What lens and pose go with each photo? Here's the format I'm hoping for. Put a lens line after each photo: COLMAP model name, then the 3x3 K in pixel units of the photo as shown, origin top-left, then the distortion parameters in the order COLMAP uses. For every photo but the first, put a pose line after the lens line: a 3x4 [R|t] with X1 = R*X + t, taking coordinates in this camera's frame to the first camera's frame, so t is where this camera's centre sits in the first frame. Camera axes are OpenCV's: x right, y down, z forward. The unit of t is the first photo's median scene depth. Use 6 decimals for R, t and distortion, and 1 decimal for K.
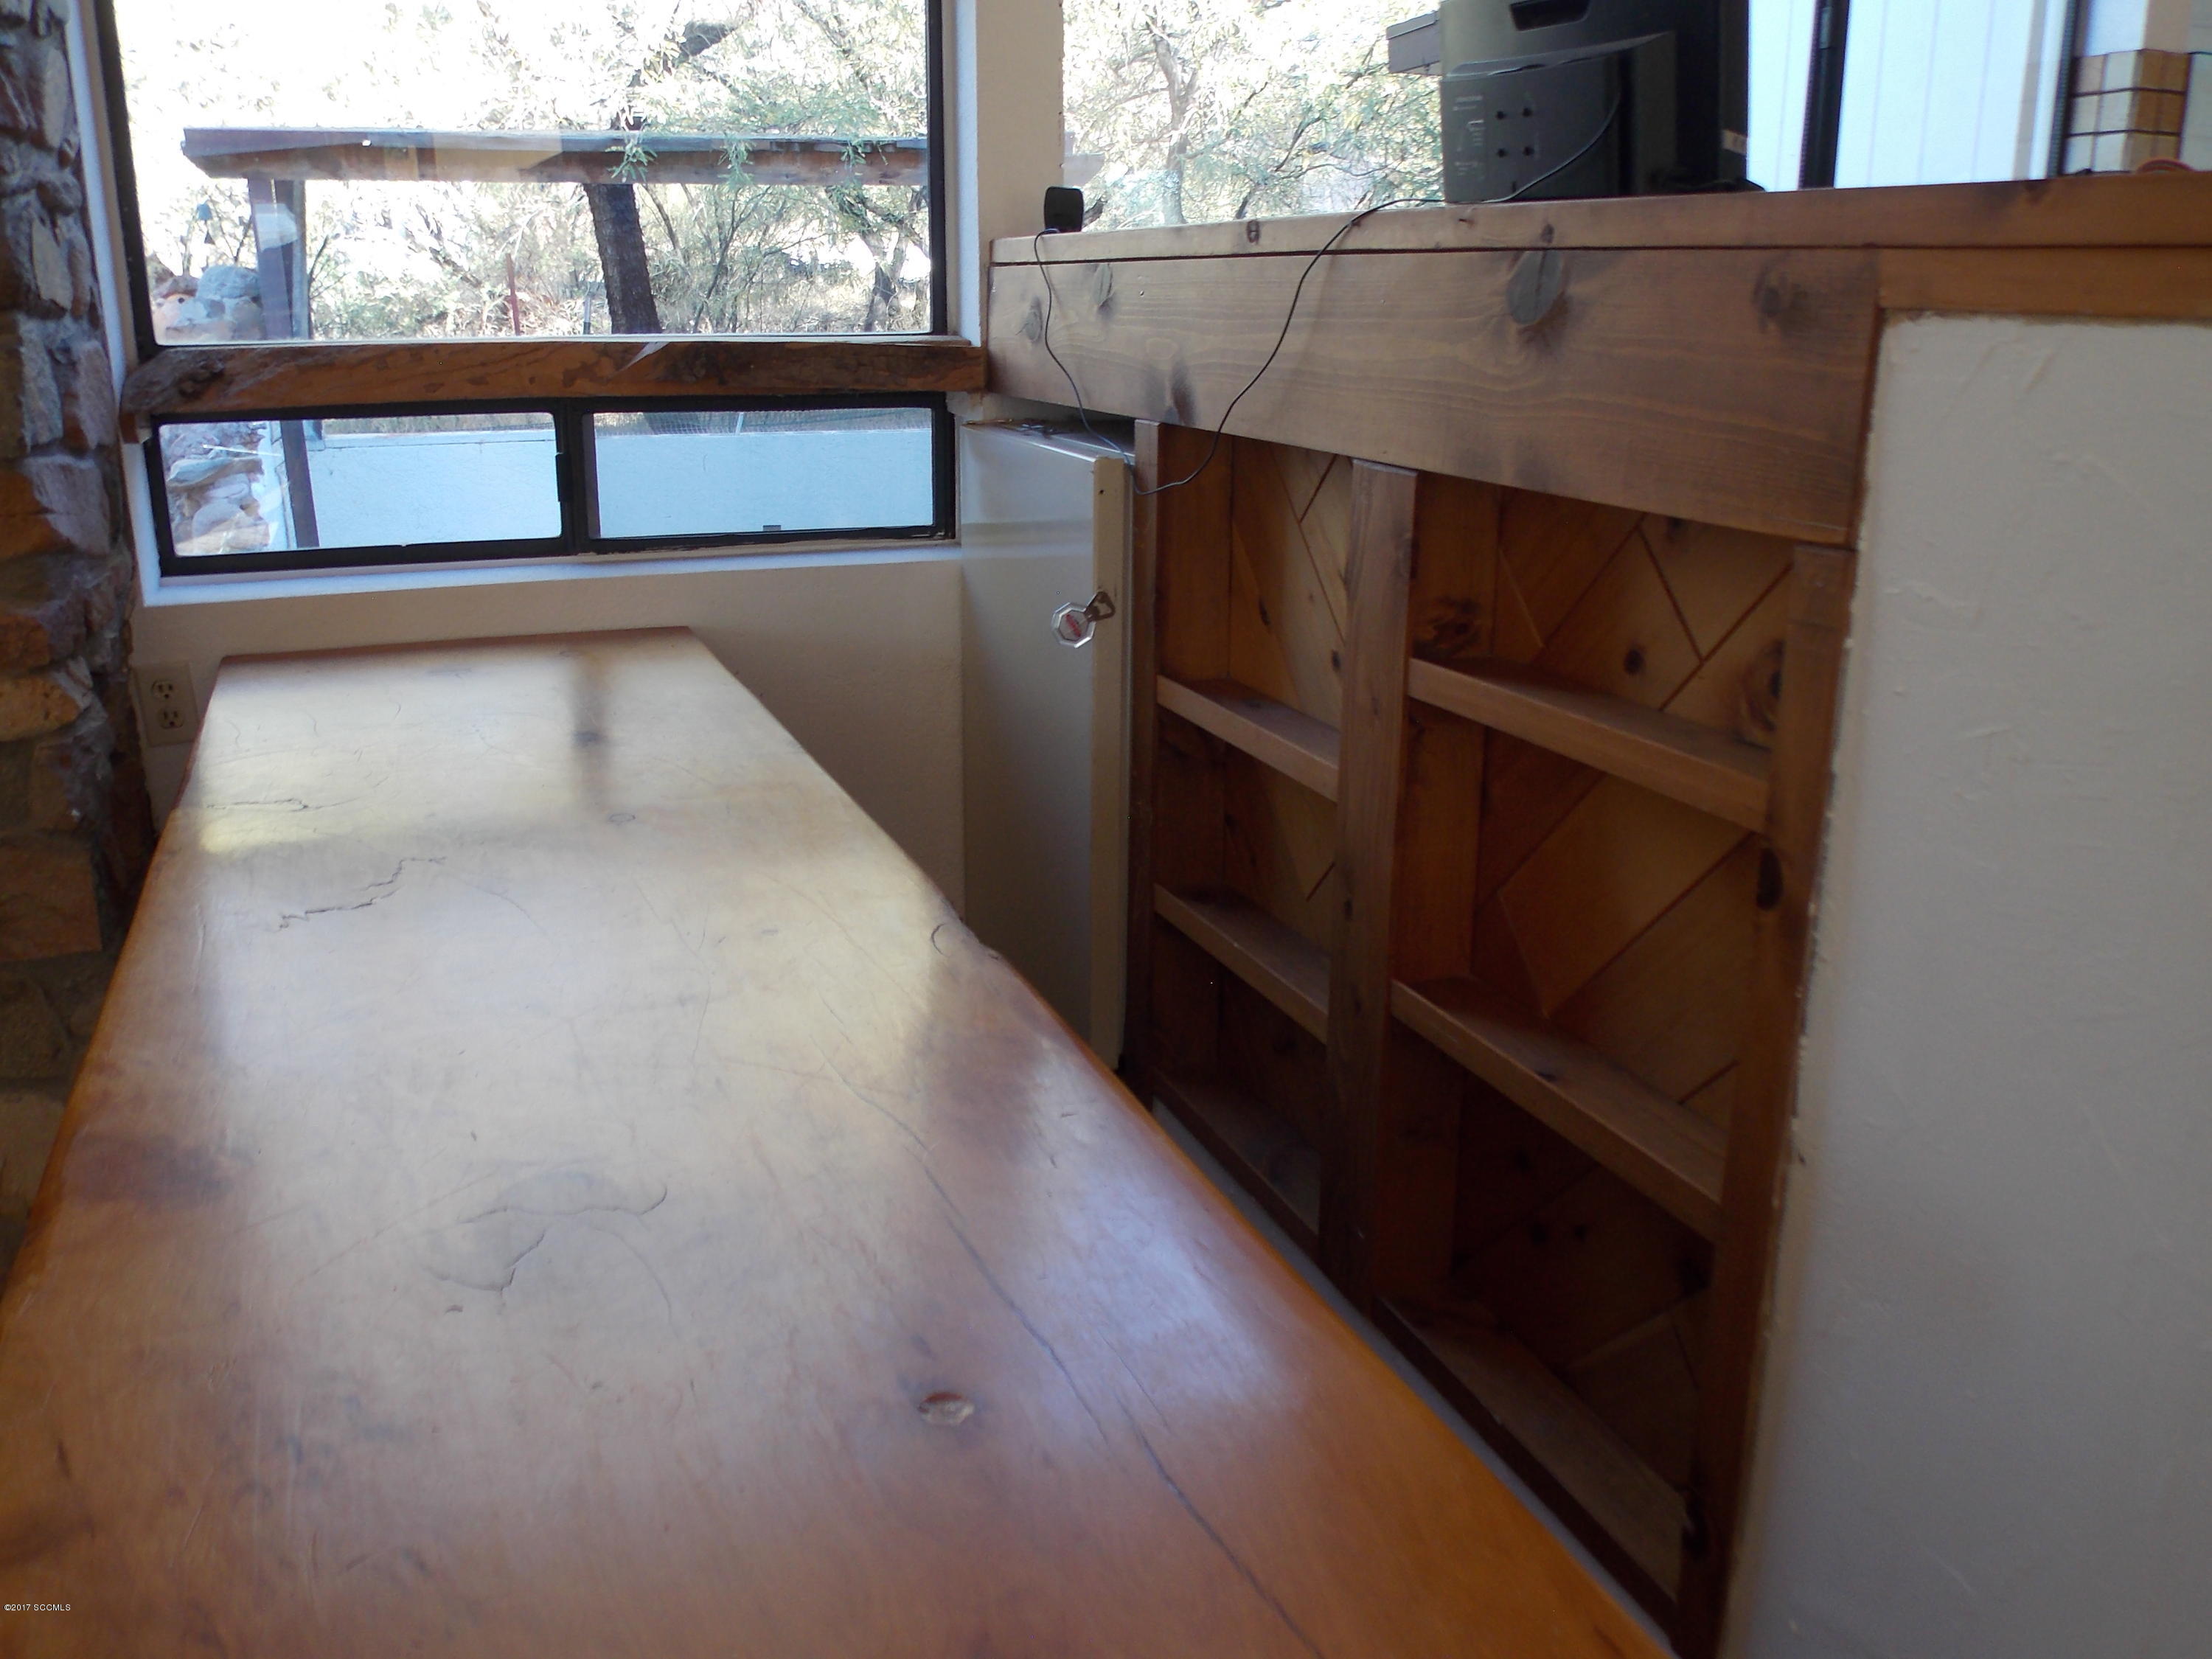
lens RADIAL K [[1845.6, 0, 1108.2], [0, 1845.6, 793.6], [0, 0, 1]] dist [-0.052907, 0.003302]
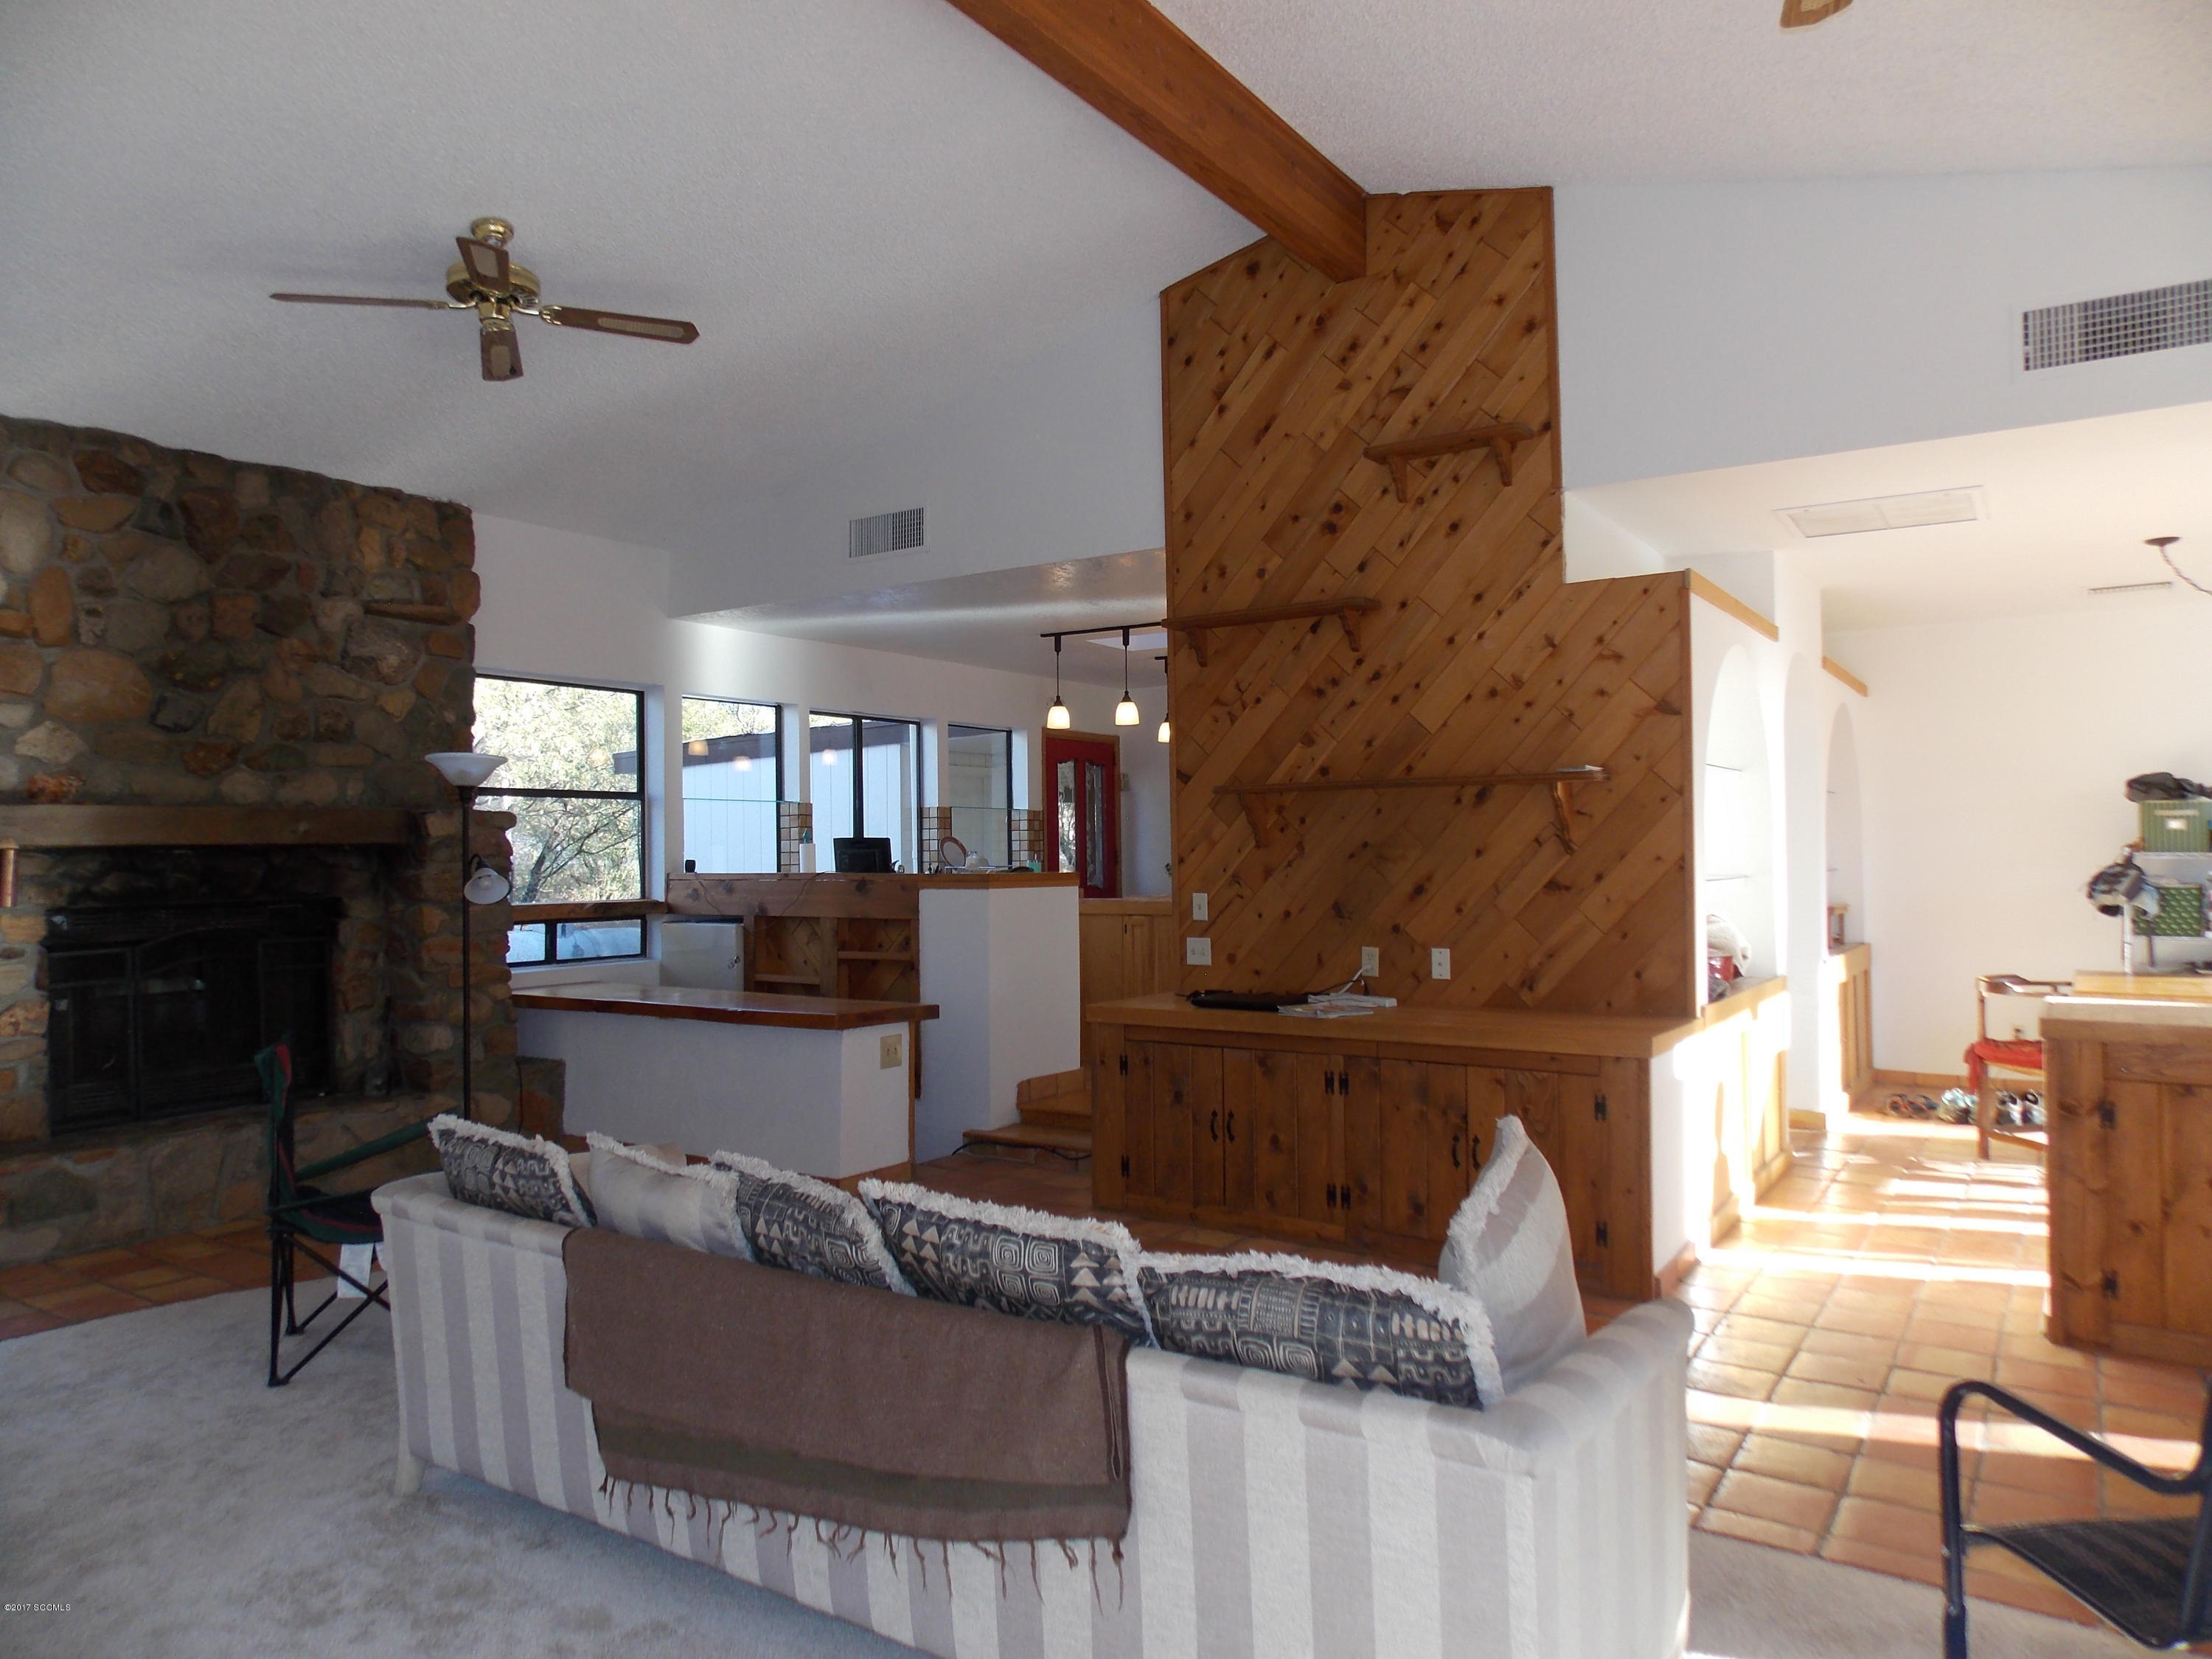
lens RADIAL K [[1459.7, 0, 1107.7], [0, 1459.7, 801.5], [0, 0, 1]] dist [0.007936, -0.001954]
pose [[0.819210, 0.008588, 0.573430, -1.044317], [0.164218, 0.954506, -0.248900, 0.447773], [-0.549480, 0.298068, 0.780530, -1.864728]]
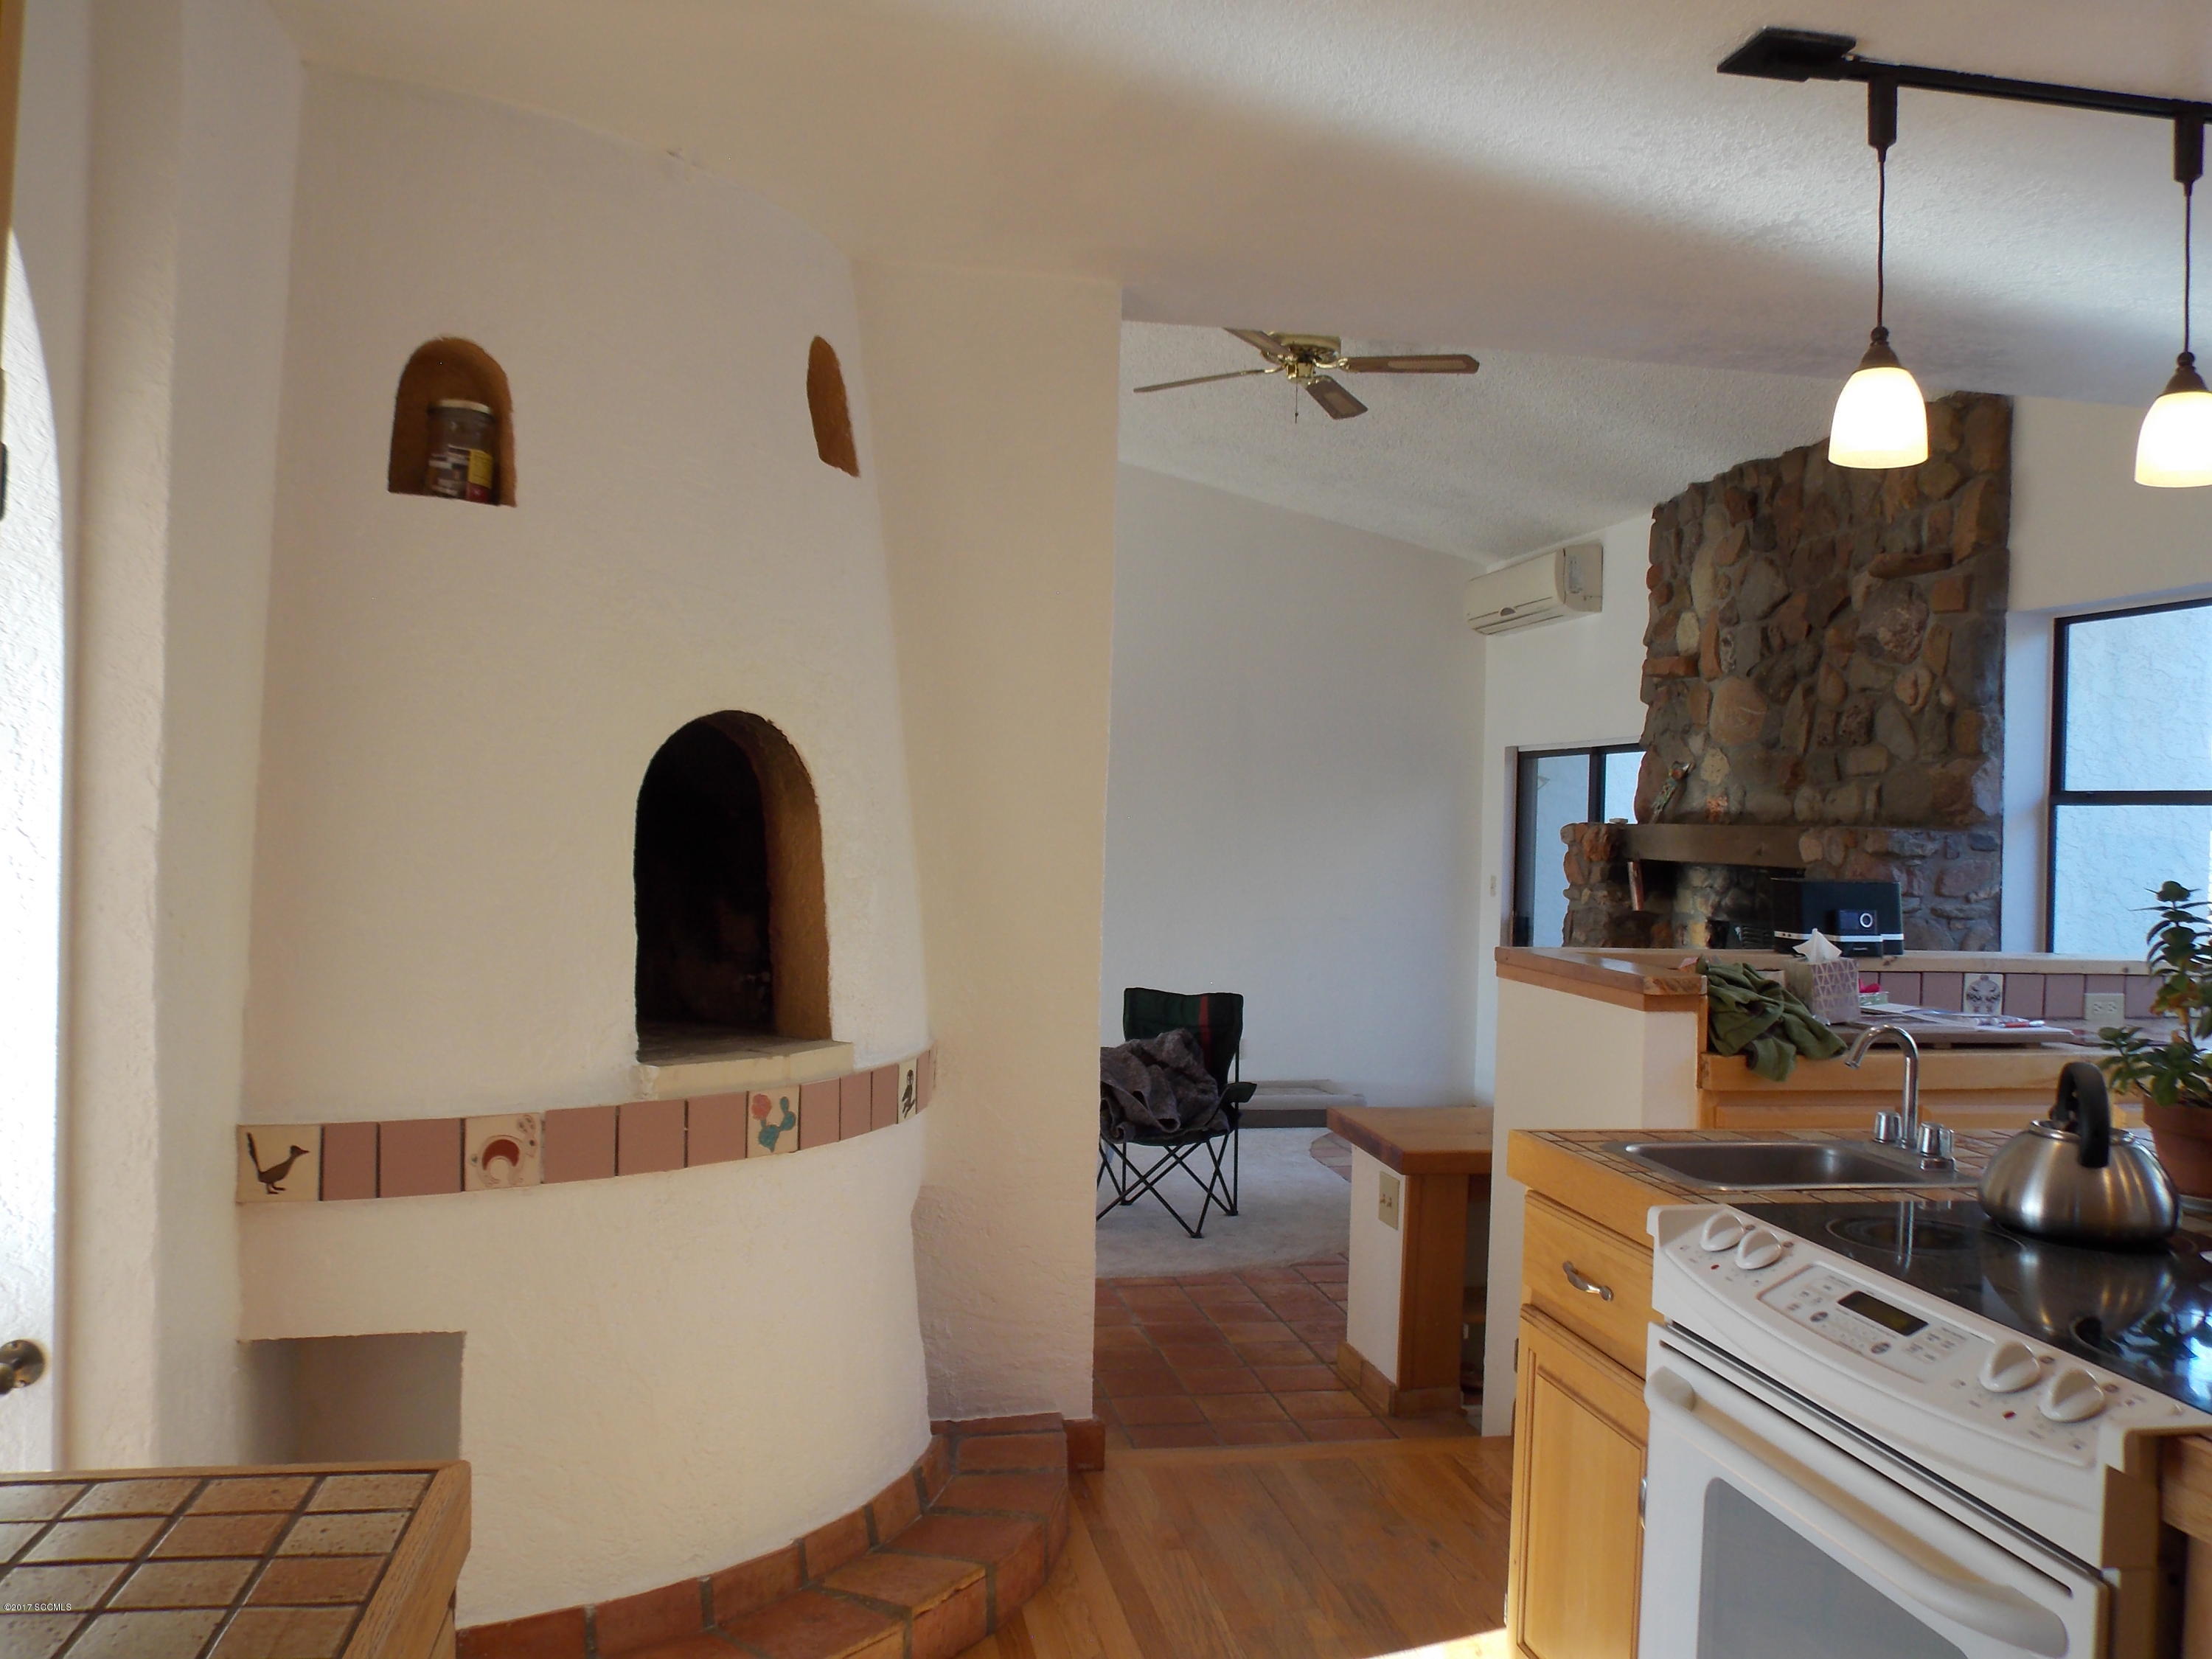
lens RADIAL K [[1845.6, 0, 1108.2], [0, 1845.6, 793.6], [0, 0, 1]] dist [-0.052907, 0.003302]
pose [[-0.174796, -0.014650, -0.984496, 1.896101], [-0.290216, 0.956234, 0.037298, -0.189132], [0.940862, 0.292236, -0.171398, 0.172290]]
